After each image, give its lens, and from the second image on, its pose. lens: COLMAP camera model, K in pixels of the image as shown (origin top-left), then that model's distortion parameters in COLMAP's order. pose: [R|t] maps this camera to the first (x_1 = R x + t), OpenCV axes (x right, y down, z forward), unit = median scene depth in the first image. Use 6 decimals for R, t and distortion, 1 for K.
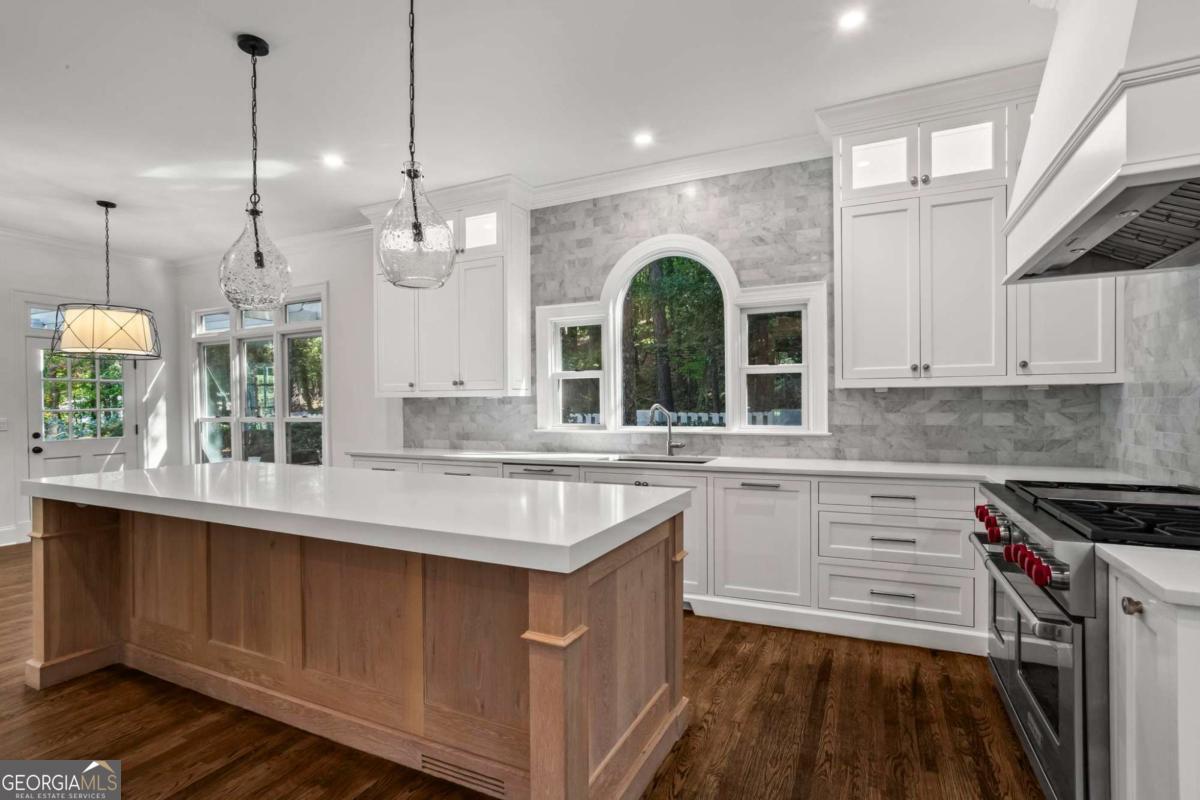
lens RADIAL K [[579.6, 0, 598.6], [0, 579.6, 405.1], [0, 0, 1]] dist [-0.048671, 0.031586]
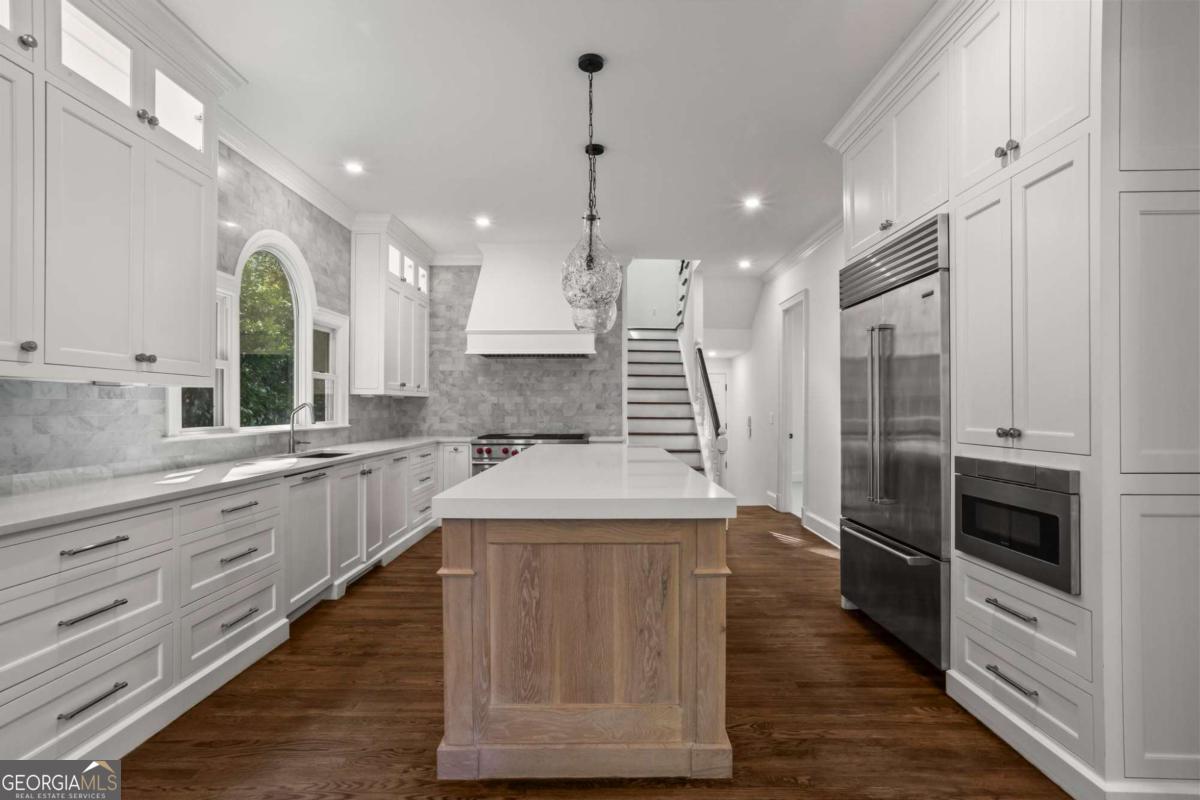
lens RADIAL K [[579.6, 0, 598.6], [0, 579.6, 405.1], [0, 0, 1]] dist [-0.048671, 0.031586]
pose [[-0.422339, 0.011280, 0.906368, -1.030065], [0.004195, 0.999936, -0.010490, 0.015367], [-0.906428, -0.000629, -0.422359, 0.941698]]
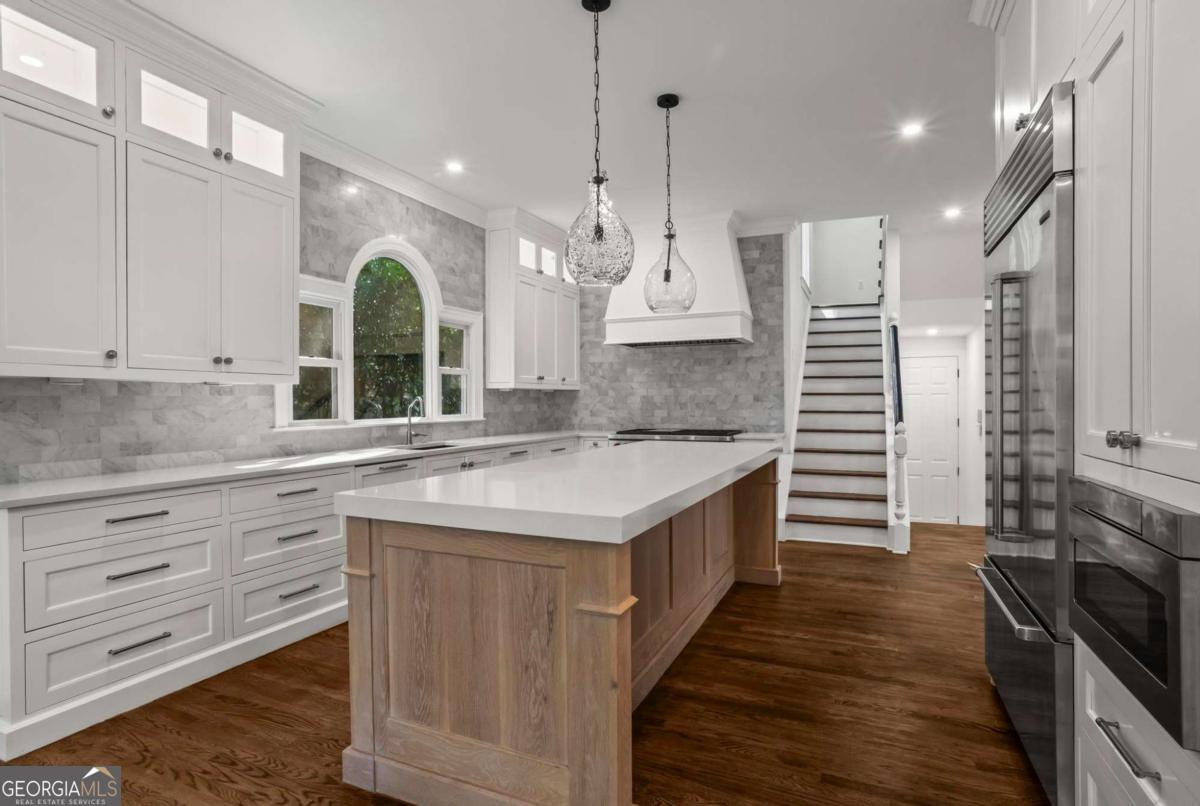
lens RADIAL K [[608.6, 0, 594.0], [0, 608.6, 405.5], [0, 0, 1]] dist [-0.059712, 0.042827]
pose [[-0.007955, 0.000658, 0.999968, -1.027219], [0.007310, 0.999973, -0.000600, 0.017182], [-0.999942, 0.007305, -0.007960, 0.664715]]
